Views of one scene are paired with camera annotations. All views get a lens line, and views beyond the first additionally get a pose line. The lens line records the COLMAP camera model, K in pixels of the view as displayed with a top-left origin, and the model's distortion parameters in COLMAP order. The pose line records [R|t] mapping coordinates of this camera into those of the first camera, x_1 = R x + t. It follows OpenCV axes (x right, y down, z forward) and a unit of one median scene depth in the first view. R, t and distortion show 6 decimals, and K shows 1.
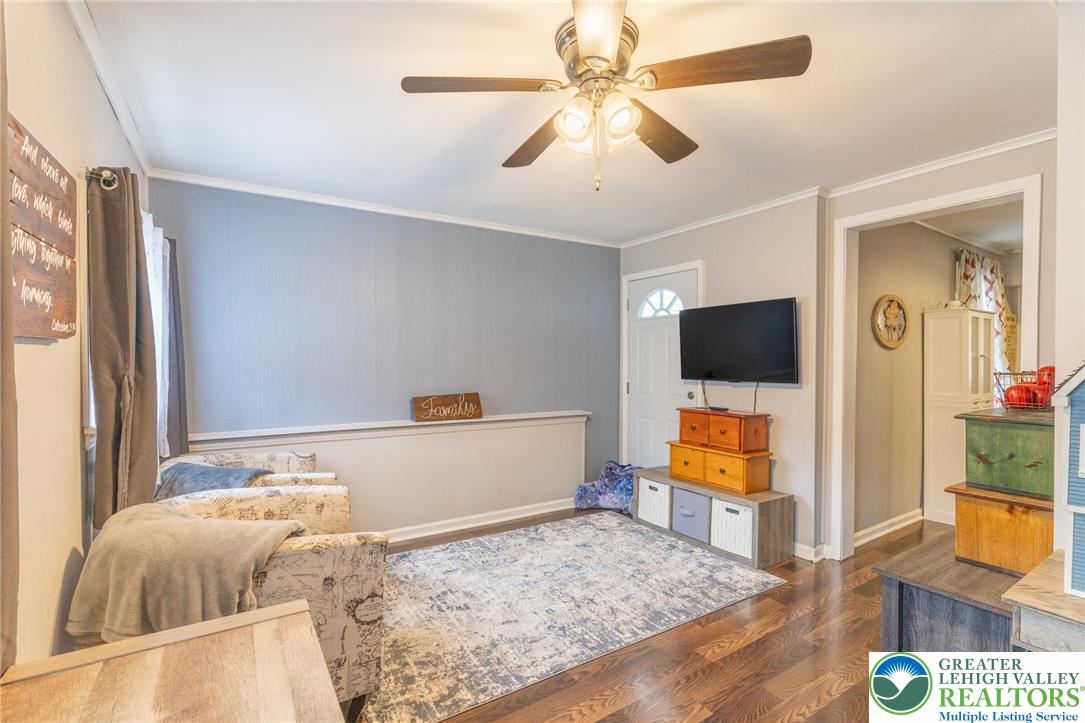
lens RADIAL K [[502.5, 0, 542.5], [0, 502.5, 361.5], [0, 0, 1]] dist [0.002036, 0.000358]
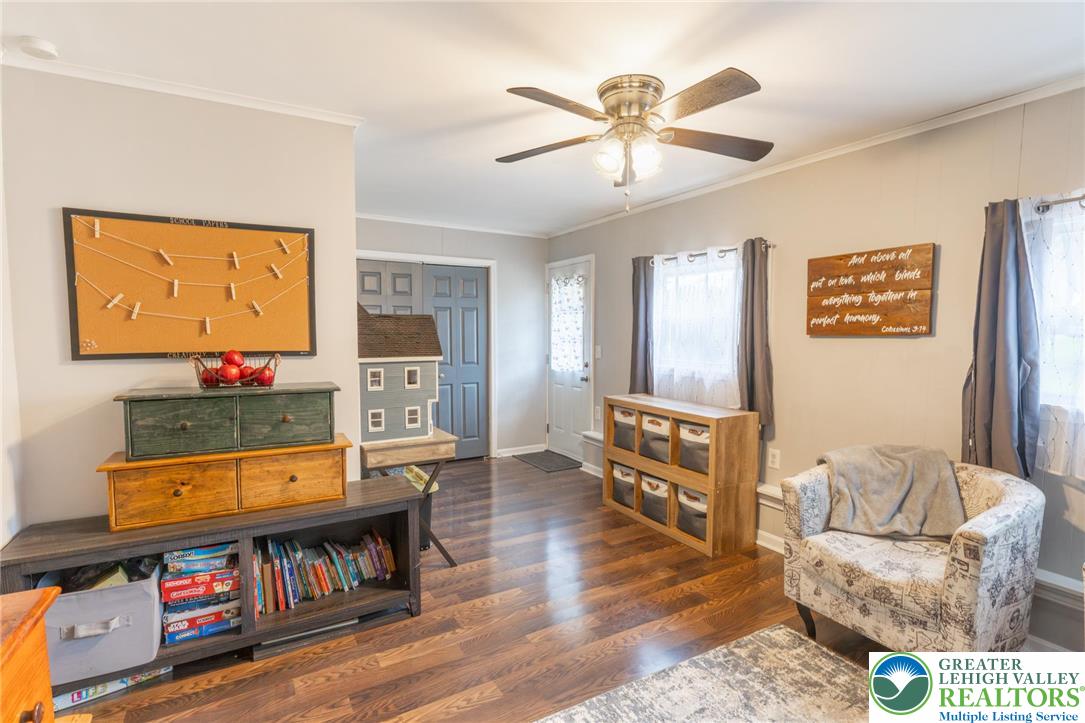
lens RADIAL K [[502.5, 0, 542.5], [0, 502.5, 361.5], [0, 0, 1]] dist [0.002036, 0.000358]
pose [[-0.998423, -0.007460, 0.055648, 0.206023], [-0.003705, 0.997727, 0.067288, -0.044721], [-0.056024, 0.066975, -0.996181, 1.908495]]
